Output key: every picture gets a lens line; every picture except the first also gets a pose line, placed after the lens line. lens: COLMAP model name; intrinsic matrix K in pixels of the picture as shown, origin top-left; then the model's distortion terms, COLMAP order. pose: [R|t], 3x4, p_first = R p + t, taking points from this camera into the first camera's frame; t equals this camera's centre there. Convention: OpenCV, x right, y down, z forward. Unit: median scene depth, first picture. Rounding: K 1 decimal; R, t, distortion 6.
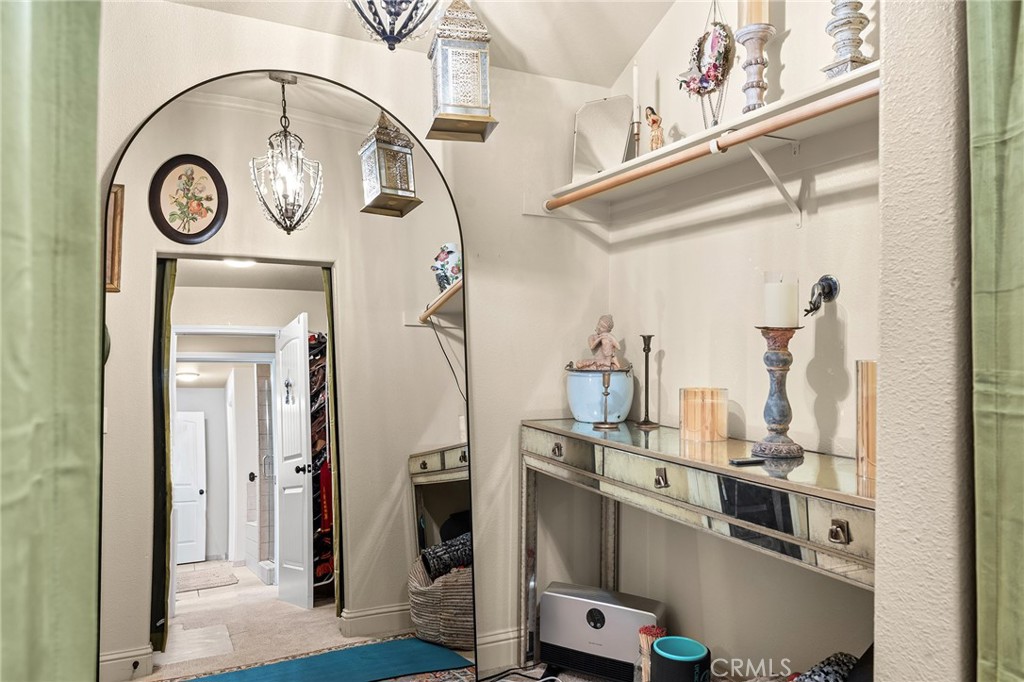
lens RADIAL K [[698.8, 0, 510.5], [0, 698.8, 335.3], [0, 0, 1]] dist [-0.042029, -0.000447]
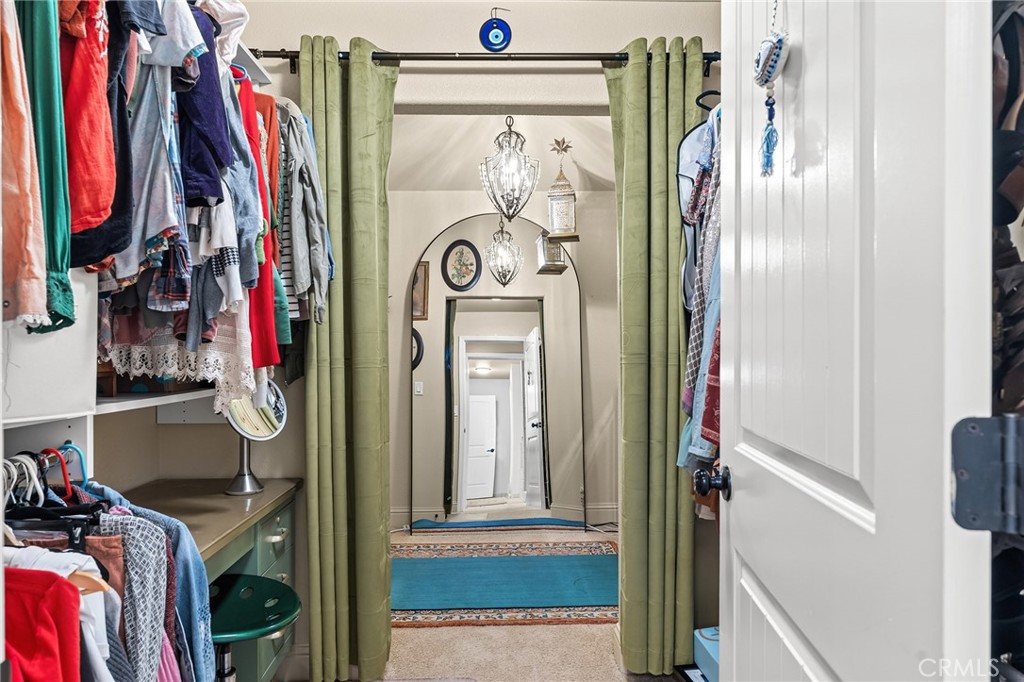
lens RADIAL K [[617.1, 0, 512.4], [0, 617.1, 348.2], [0, 0, 1]] dist [0.001318, 0.000015]
pose [[0.915190, -0.015164, -0.402736, 0.285736], [0.021831, 0.999690, 0.011969, -0.001799], [0.402430, -0.019746, 0.915238, -0.394016]]
